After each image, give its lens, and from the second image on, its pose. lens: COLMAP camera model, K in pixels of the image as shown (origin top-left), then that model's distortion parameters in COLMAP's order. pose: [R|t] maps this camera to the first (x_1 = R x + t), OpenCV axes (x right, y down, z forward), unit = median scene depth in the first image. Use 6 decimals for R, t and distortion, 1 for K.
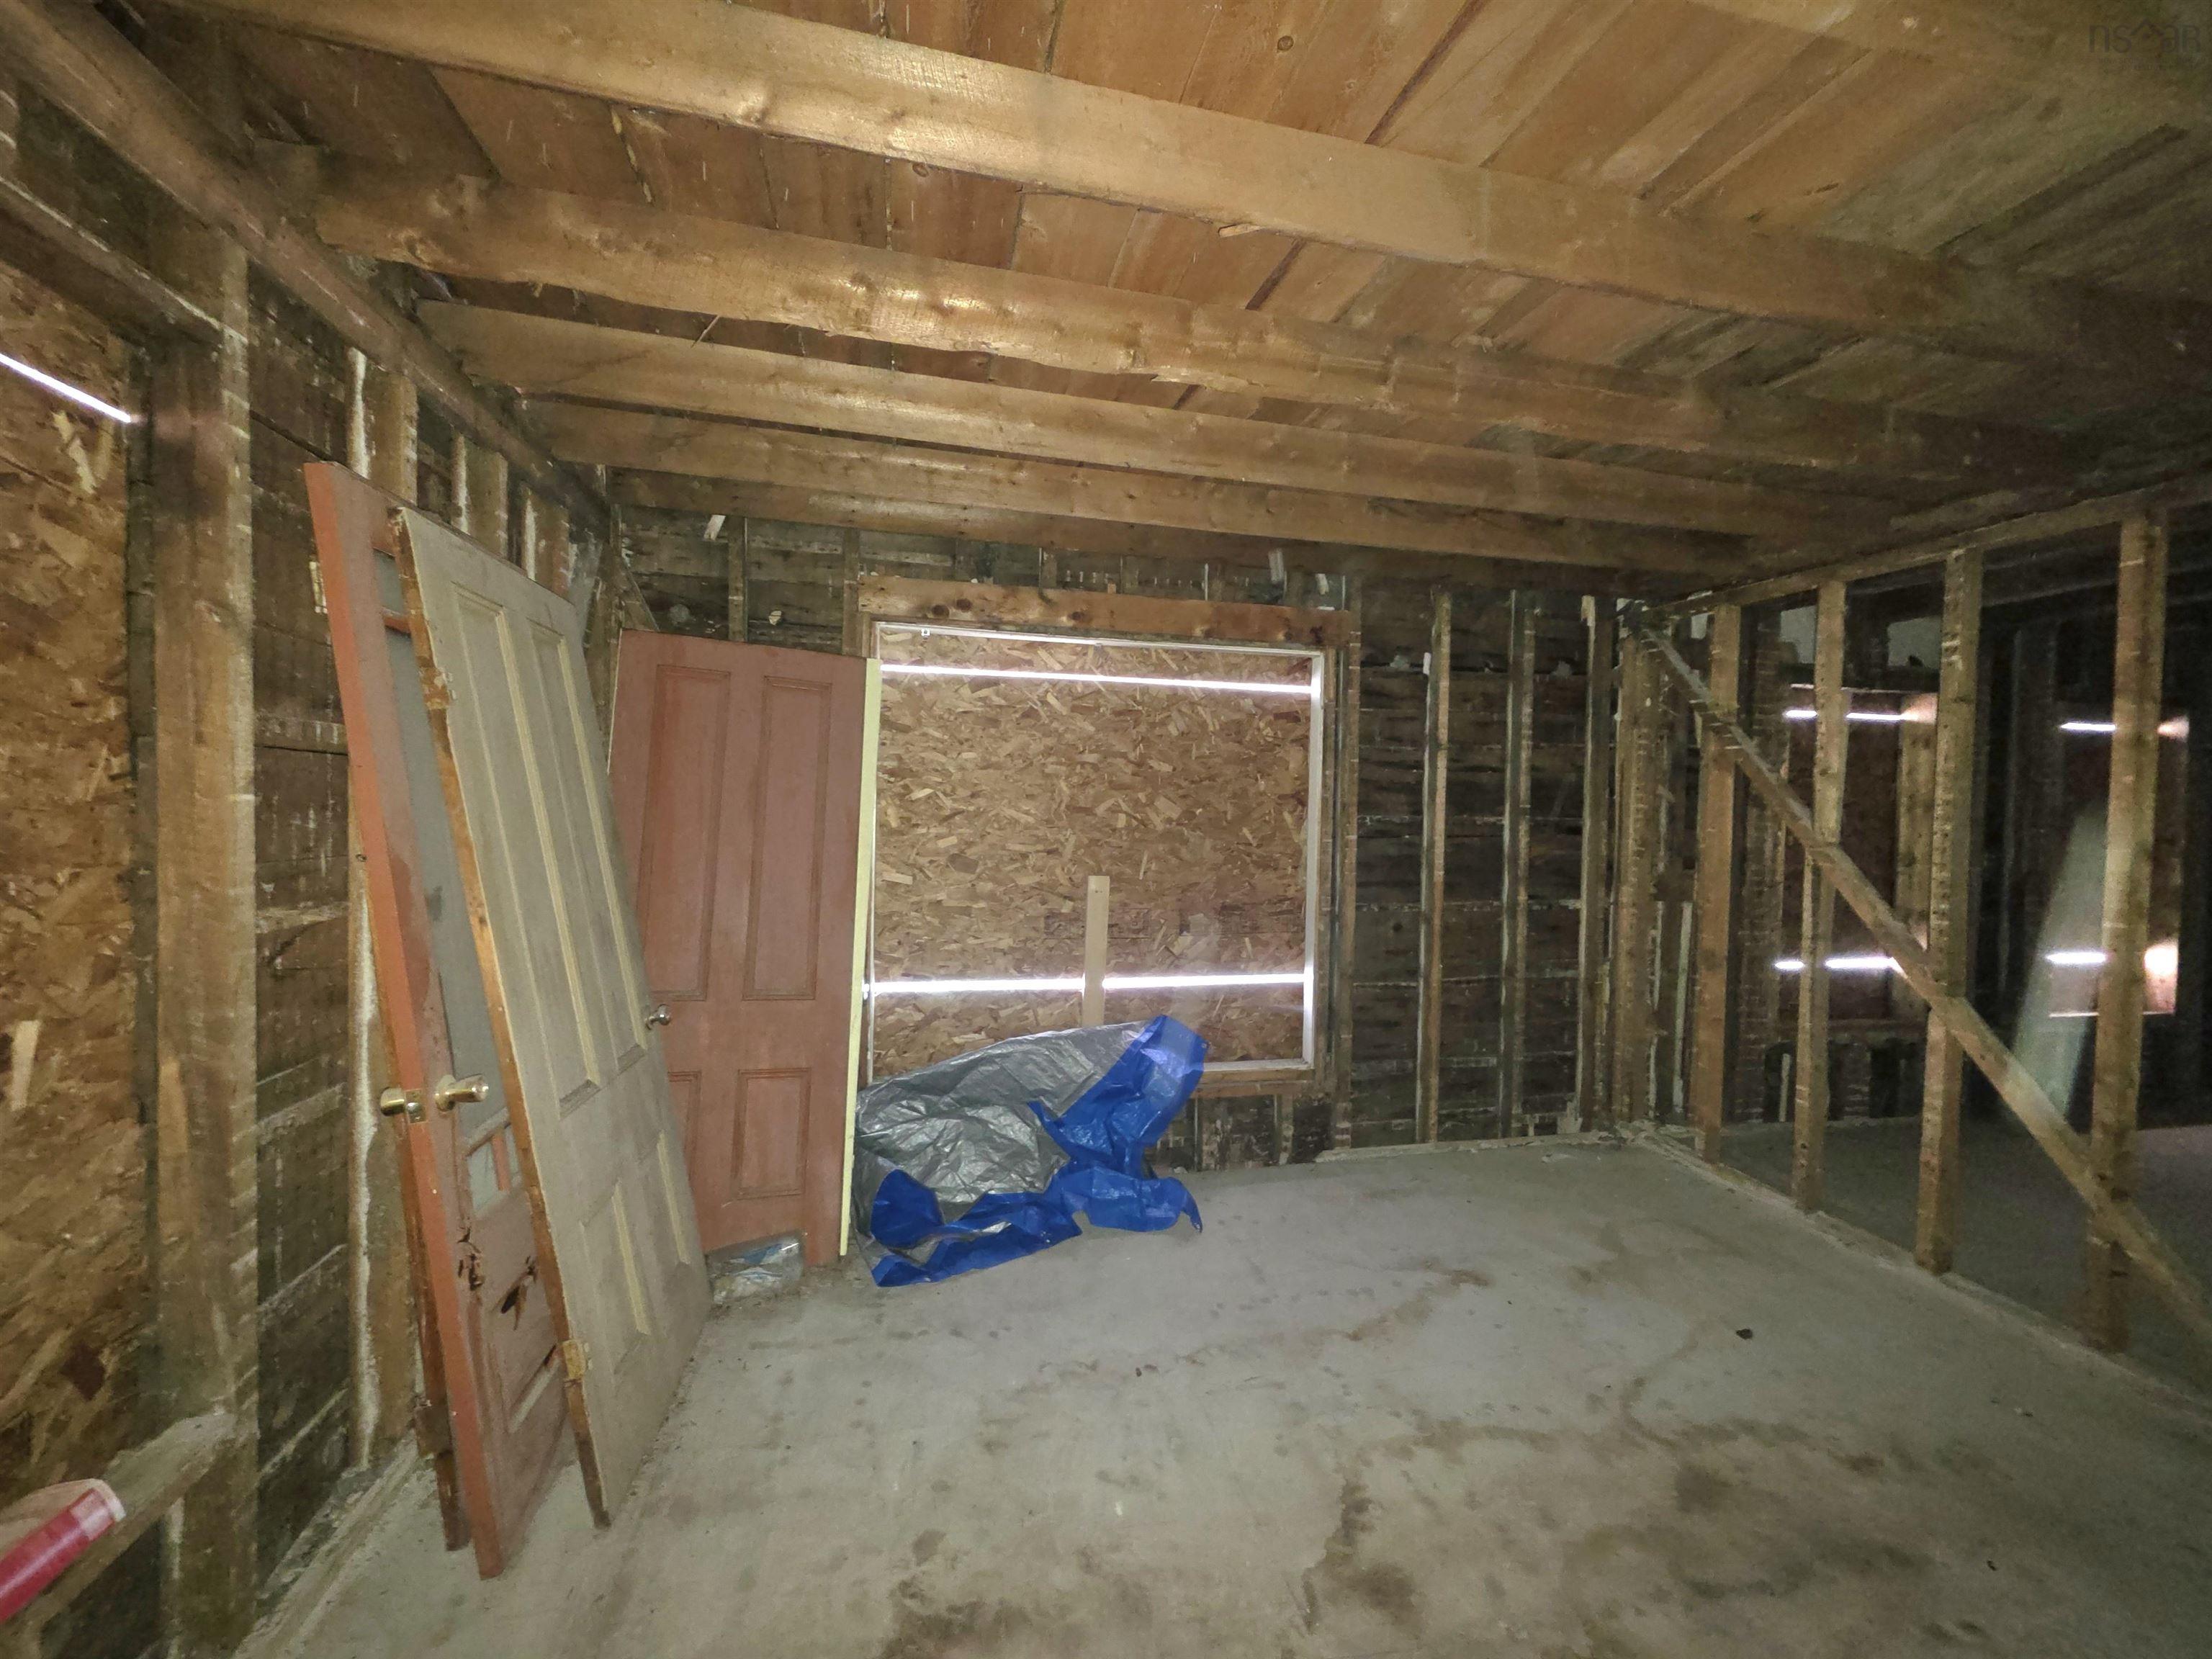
lens RADIAL K [[873.4, 0, 1098.5], [0, 873.4, 825.3], [0, 0, 1]] dist [0.003431, 0.000139]
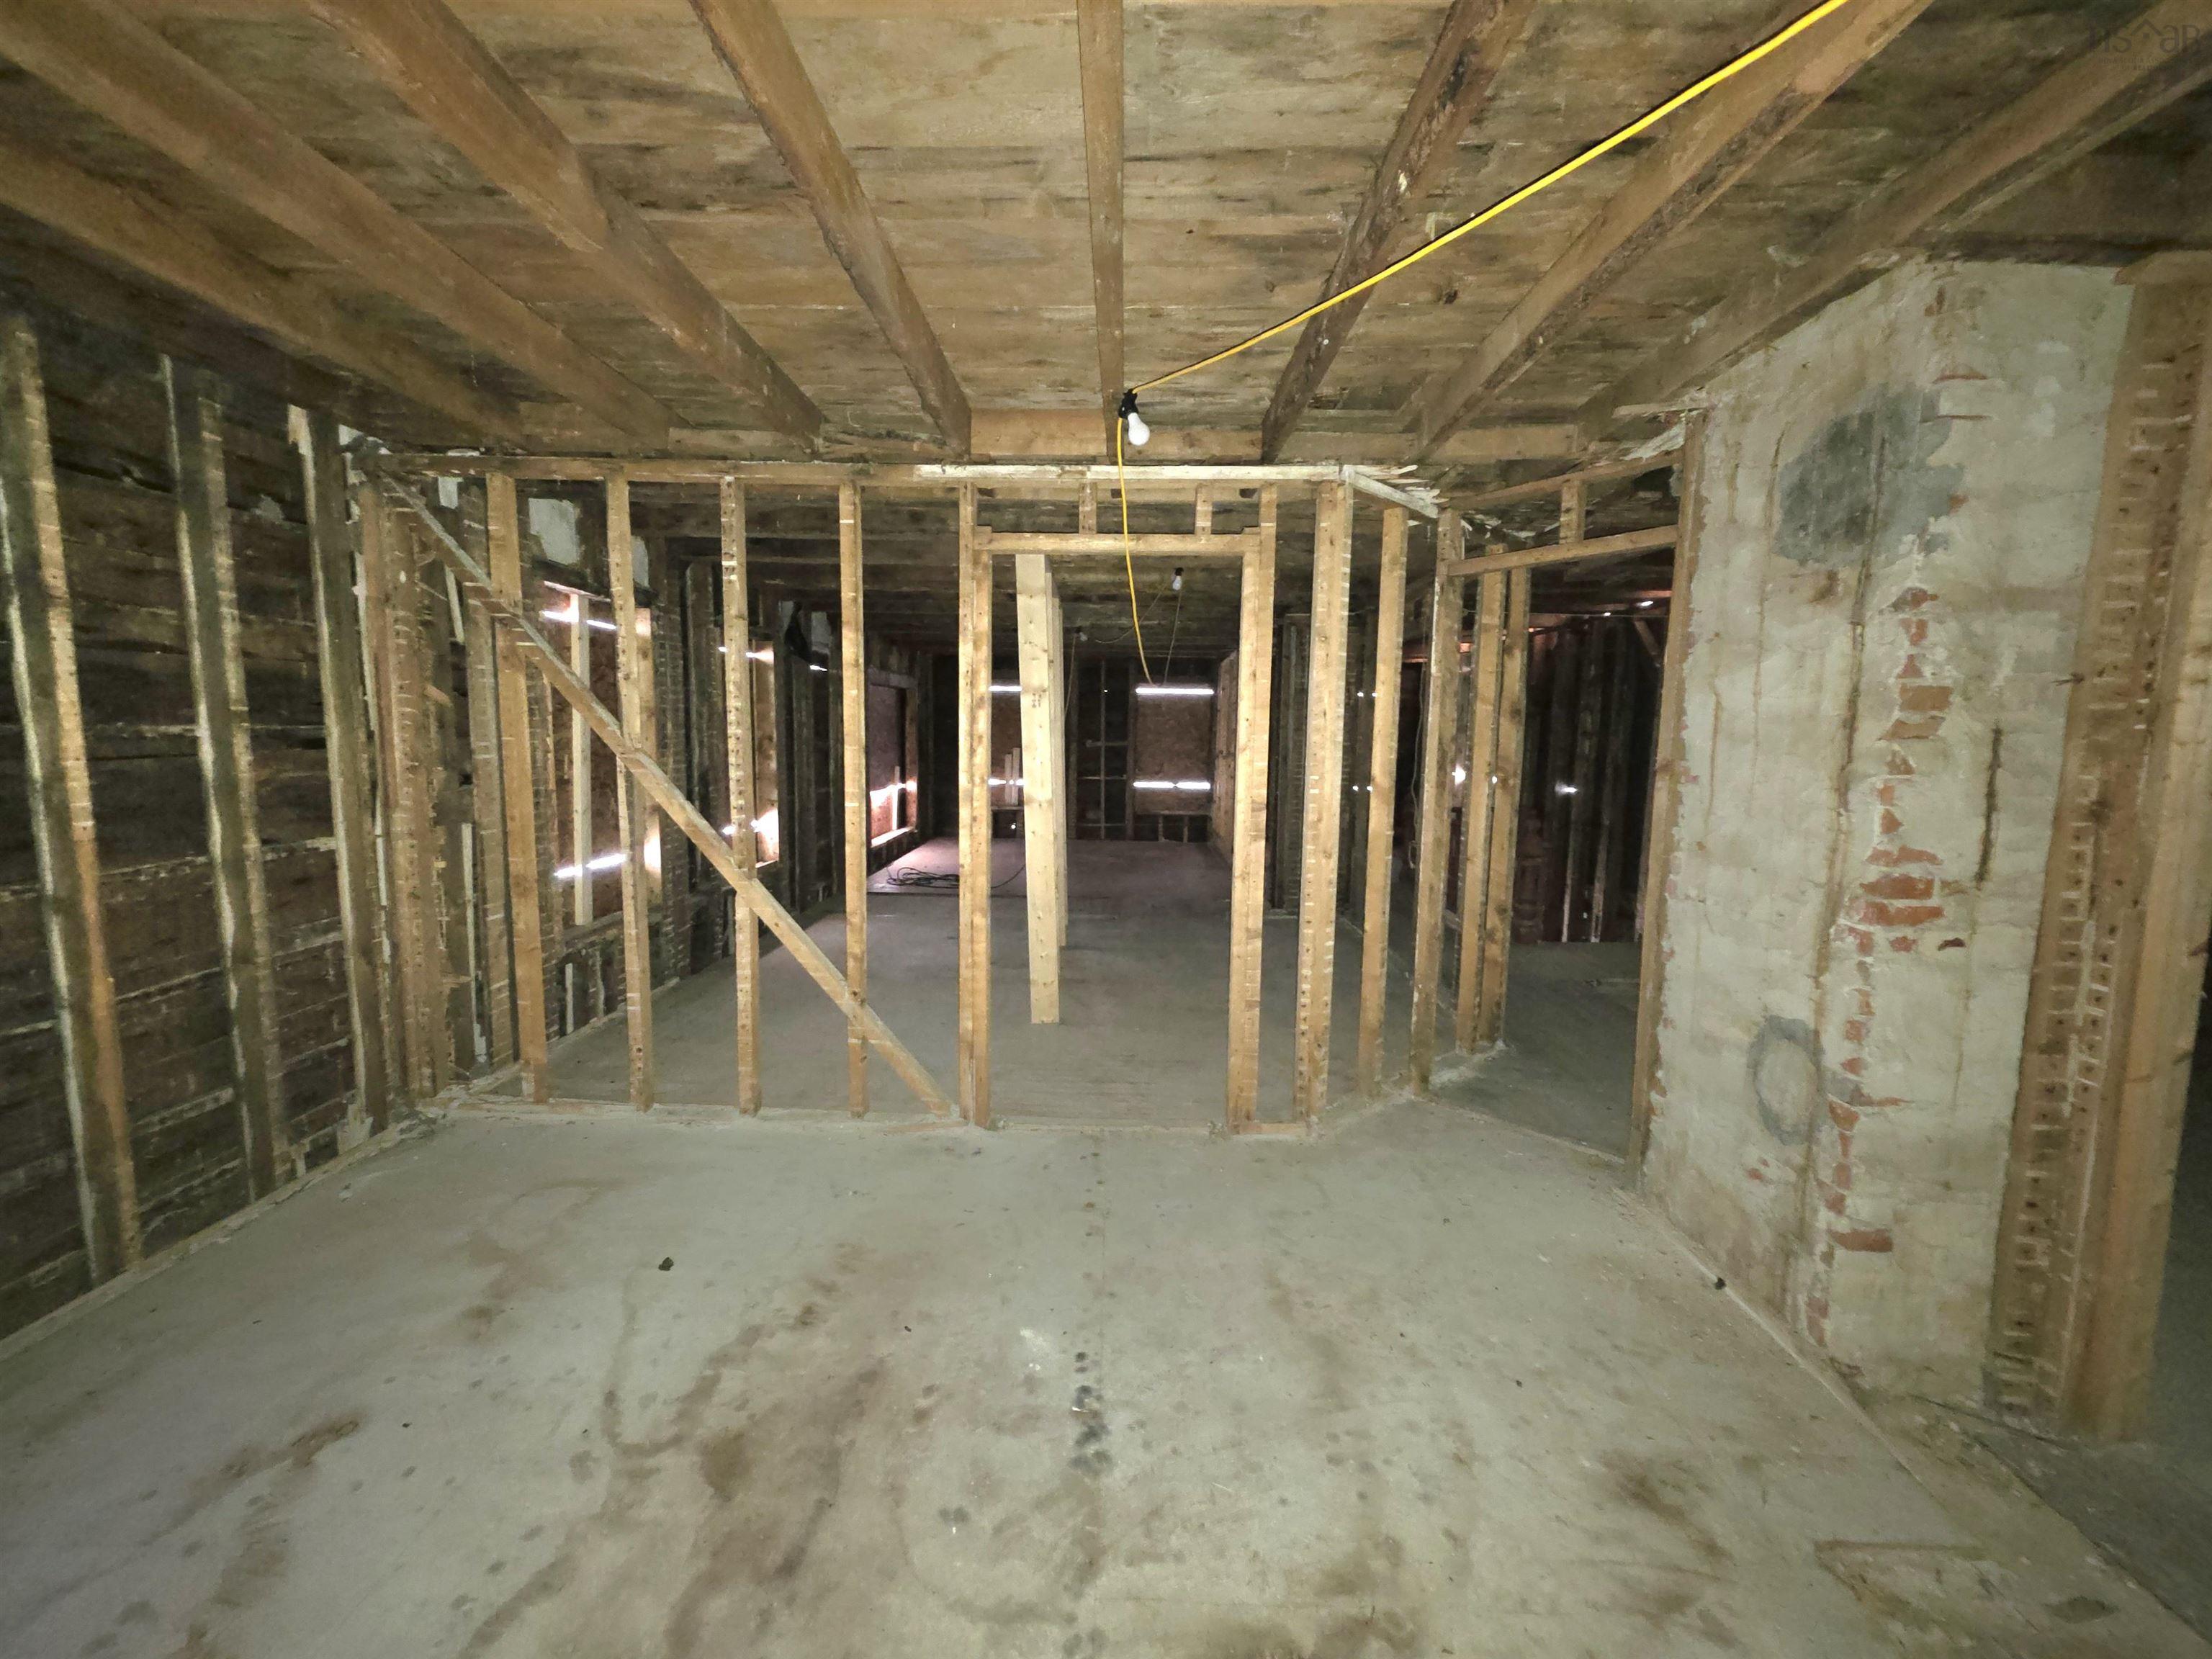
lens RADIAL K [[873.4, 0, 1098.5], [0, 873.4, 825.3], [0, 0, 1]] dist [0.003431, 0.000139]
pose [[0.234359, -0.119816, 0.964738, -0.011995], [0.015082, 0.992705, 0.119625, -0.003575], [-0.972033, -0.013485, 0.234457, 0.204782]]
